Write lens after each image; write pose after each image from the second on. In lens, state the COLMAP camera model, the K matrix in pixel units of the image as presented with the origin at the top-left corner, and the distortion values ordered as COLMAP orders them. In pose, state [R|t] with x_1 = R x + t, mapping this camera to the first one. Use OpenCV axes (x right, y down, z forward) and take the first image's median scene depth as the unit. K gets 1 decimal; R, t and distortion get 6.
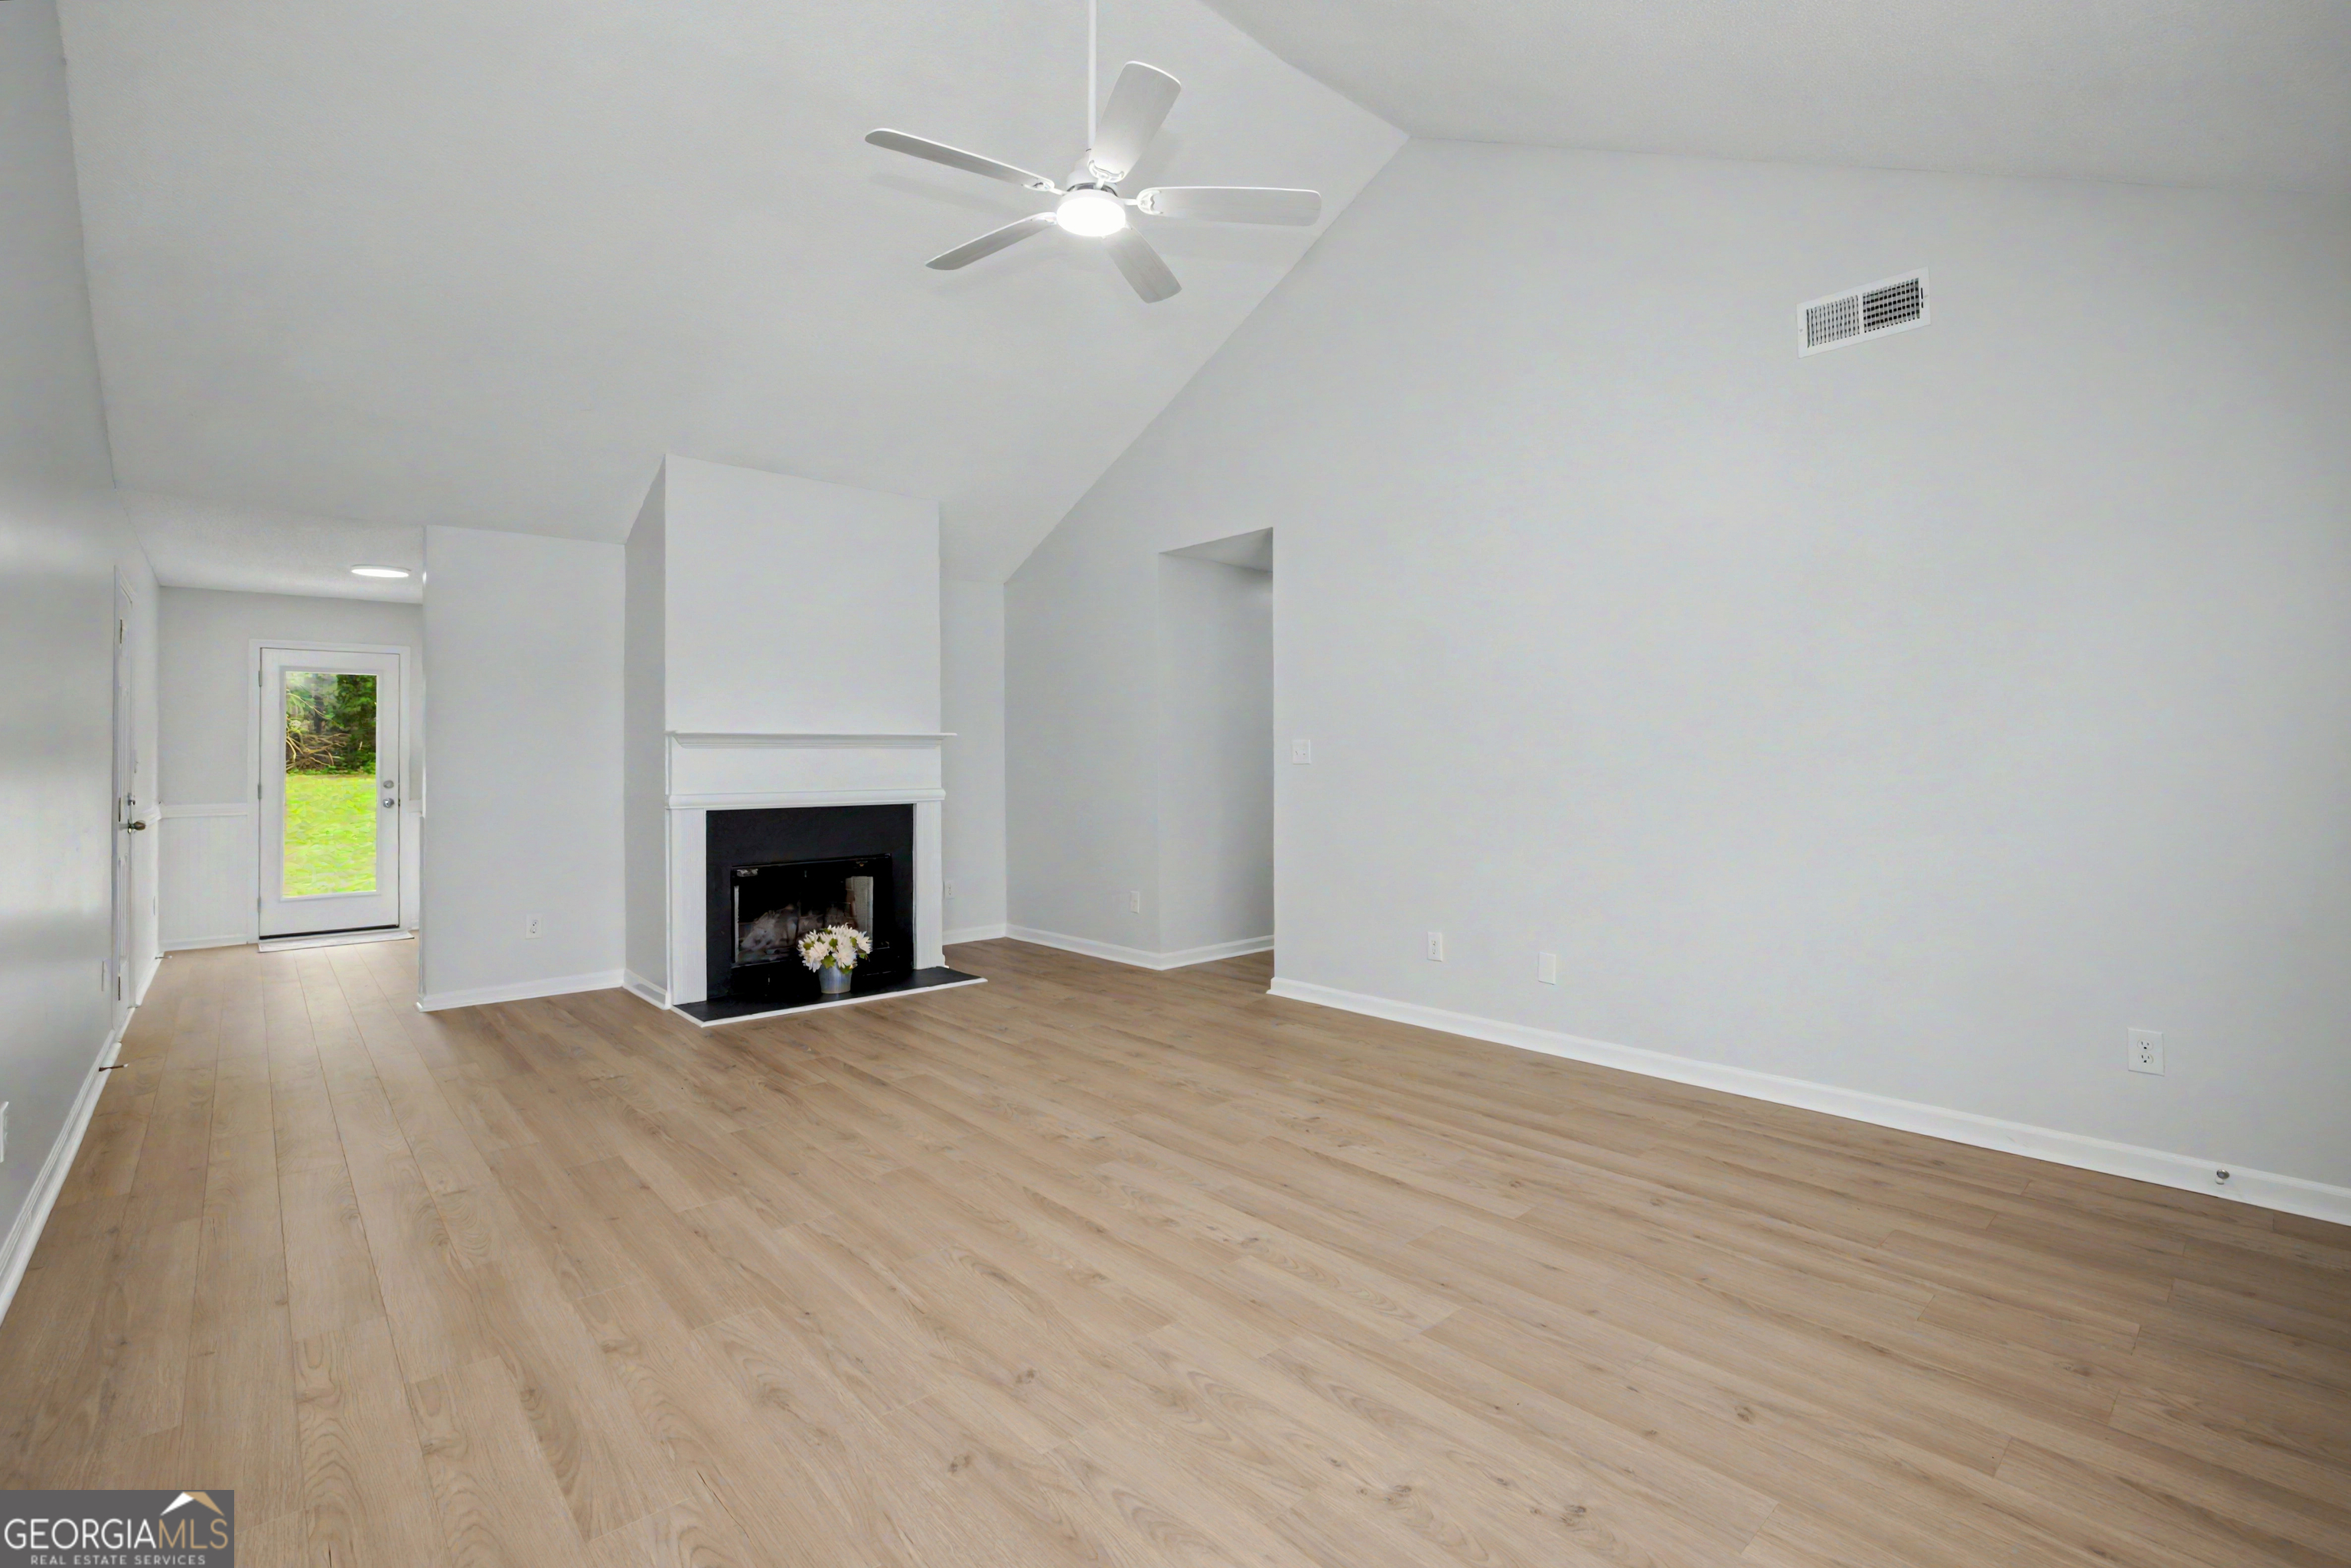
lens RADIAL K [[1038.7, 0, 1193.6], [0, 1038.7, 764.5], [0, 0, 1]] dist [-0.026800, 0.000904]
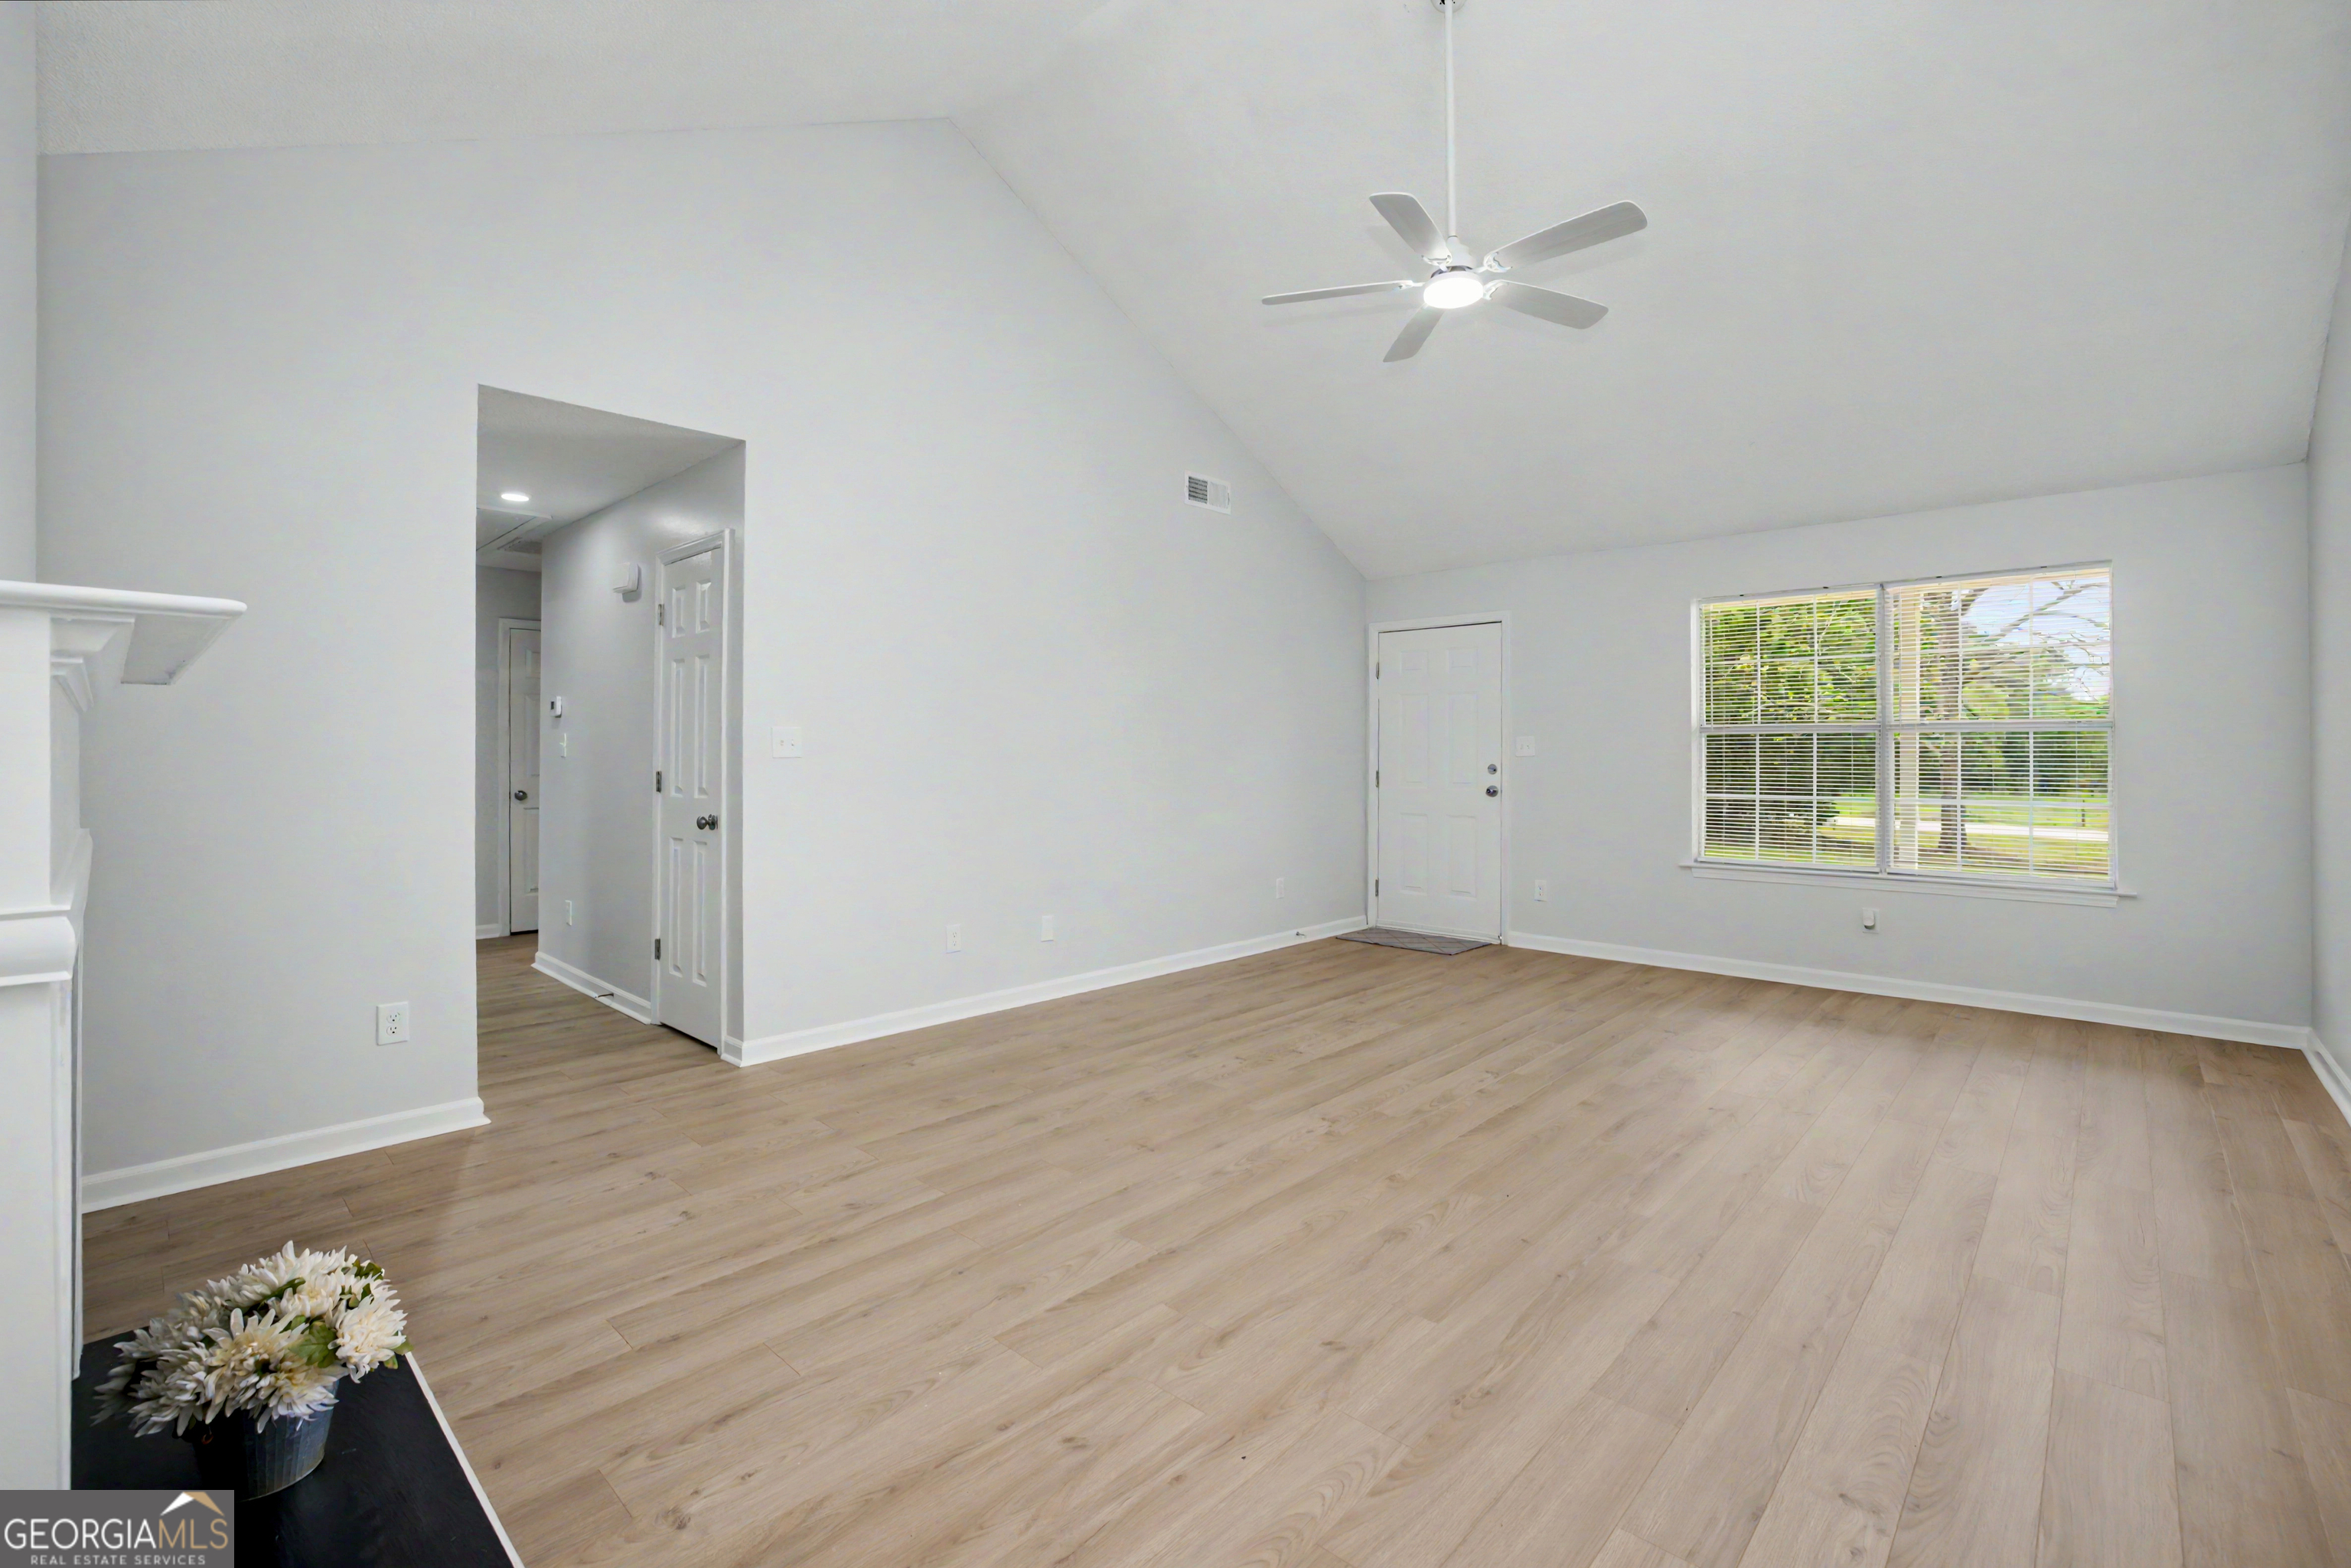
lens RADIAL K [[1002.2, 0, 1175.5], [0, 1002.2, 784.0], [0, 0, 1]] dist [-0.011506, -0.000326]
pose [[-0.061175, -0.023272, 0.997856, -1.129757], [-0.000369, 0.999729, 0.023293, 0.006093], [-0.998127, 0.001056, -0.061167, 1.284381]]
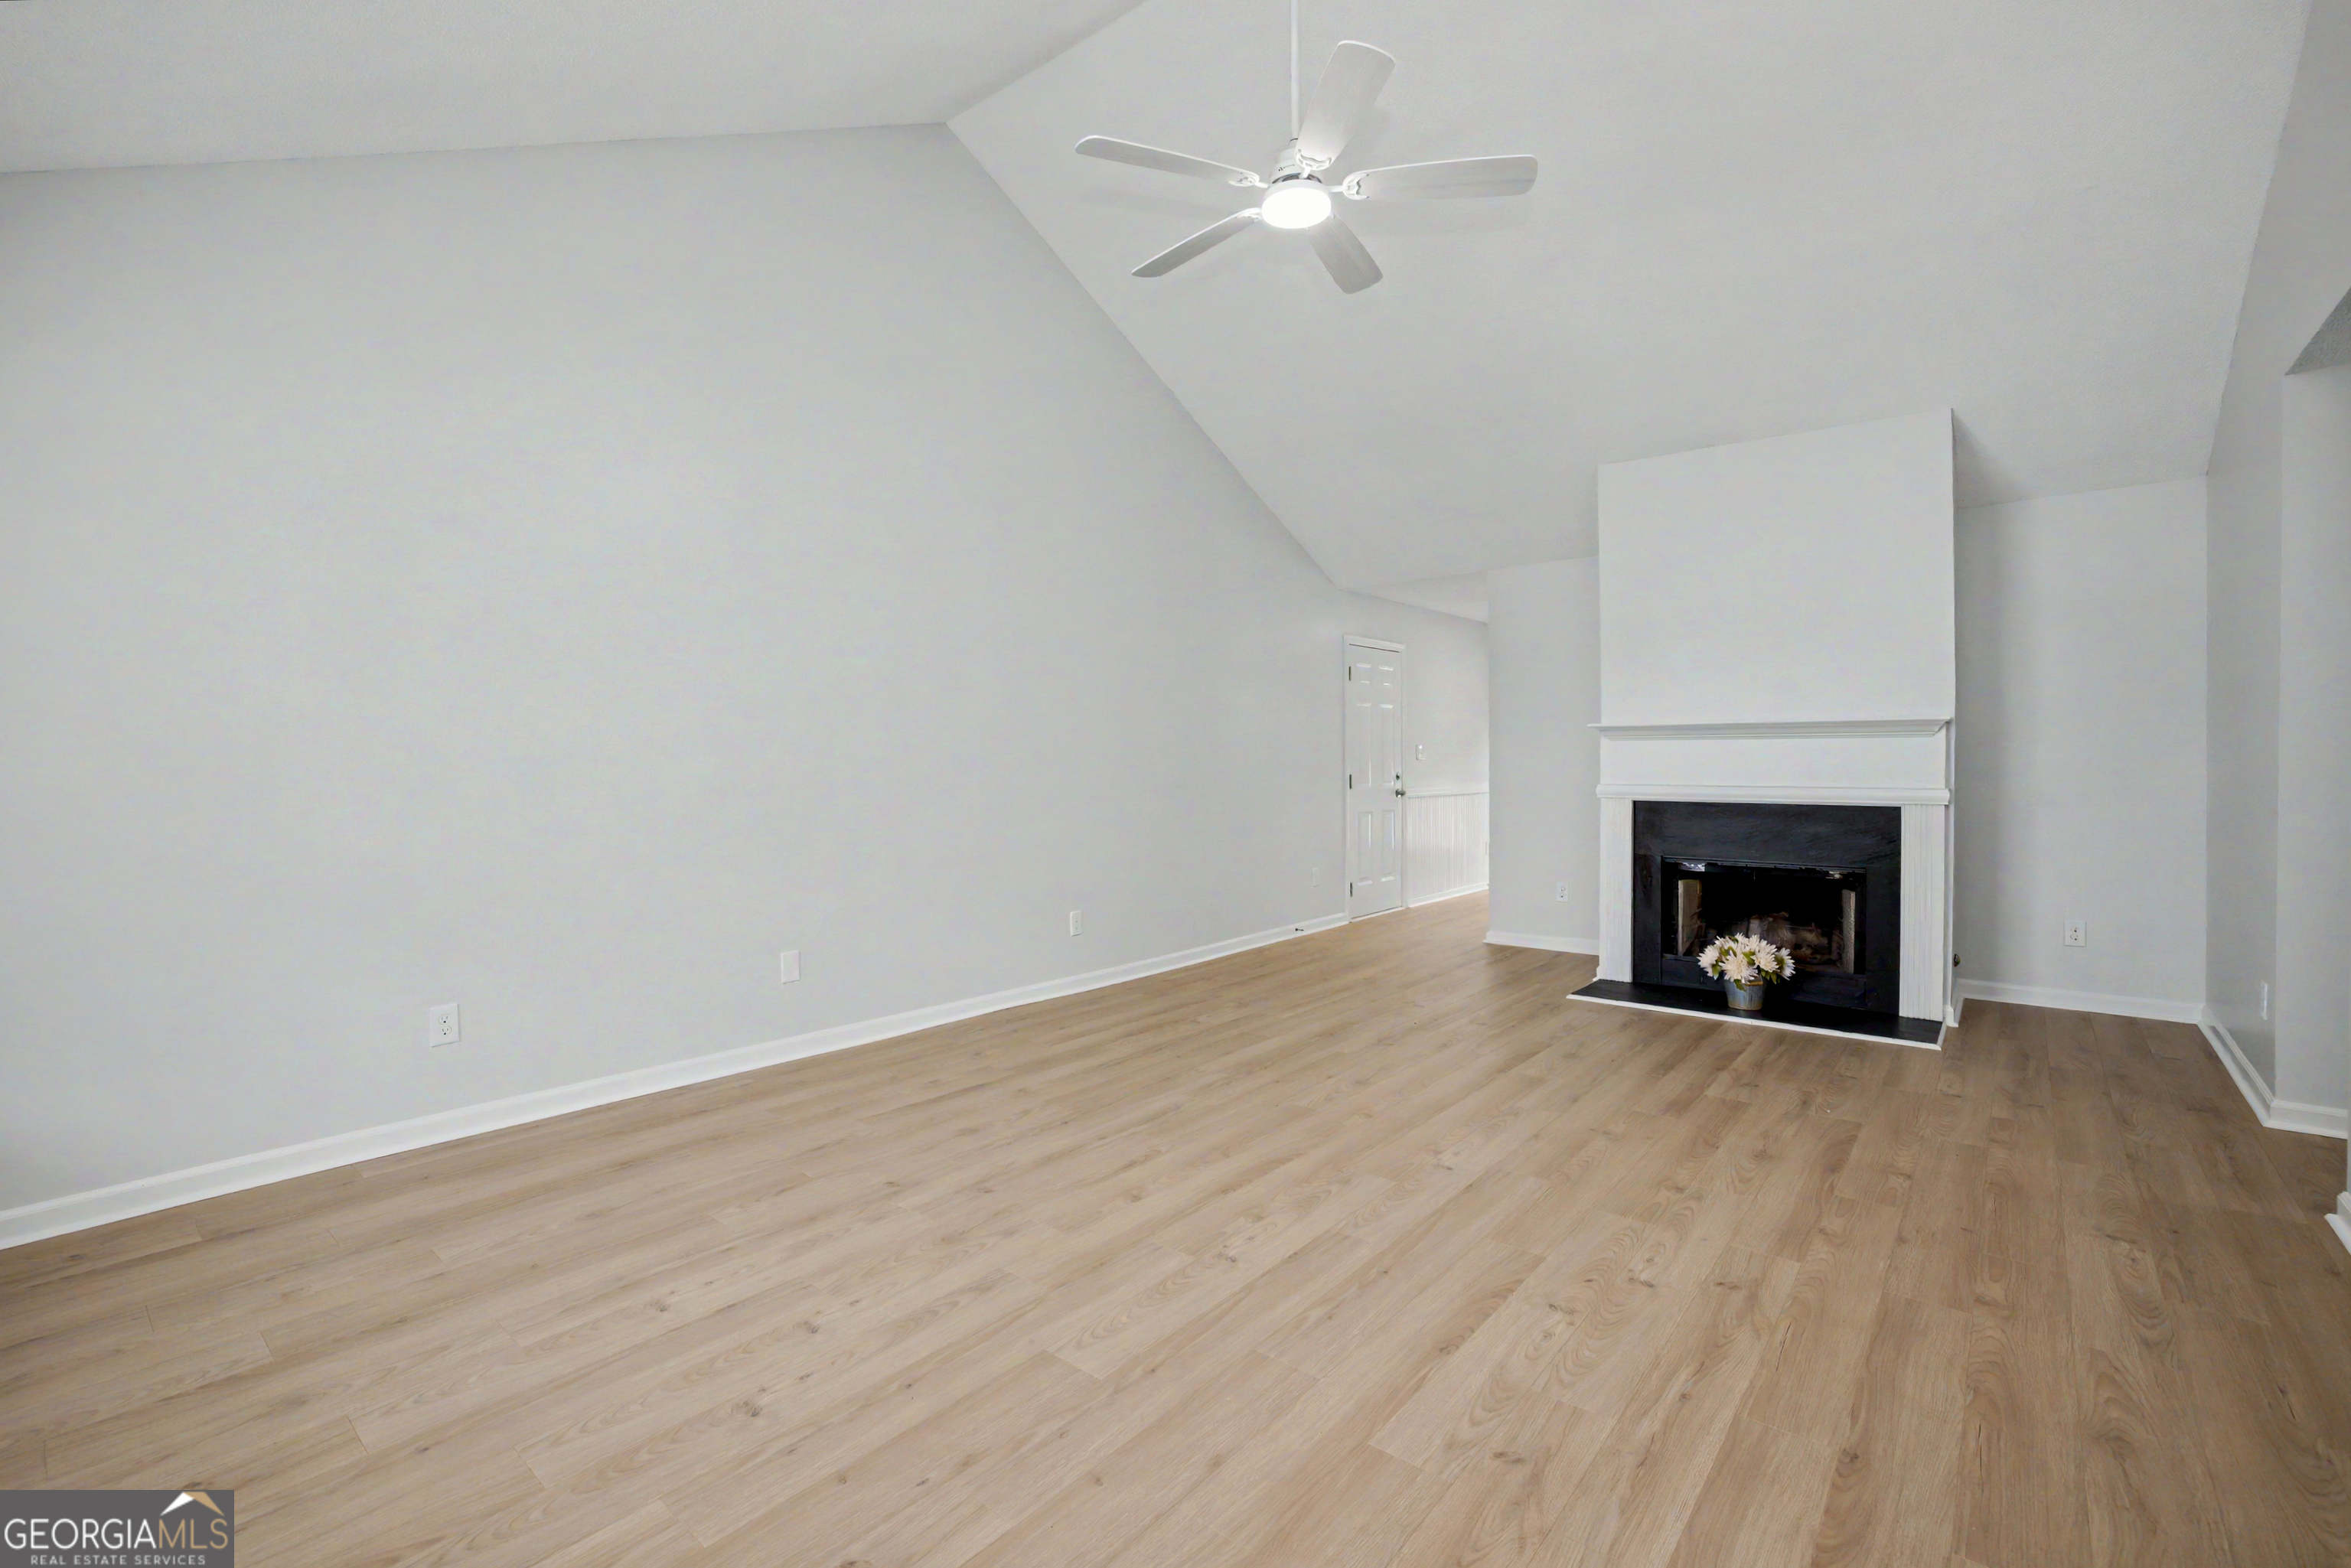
lens RADIAL K [[1038.7, 0, 1193.6], [0, 1038.7, 764.5], [0, 0, 1]] dist [-0.026800, 0.000904]
pose [[0.138890, 0.007217, -0.990281, 0.823299], [0.004130, 0.999961, 0.007866, -0.002008], [0.990299, -0.005183, 0.138855, 0.695679]]
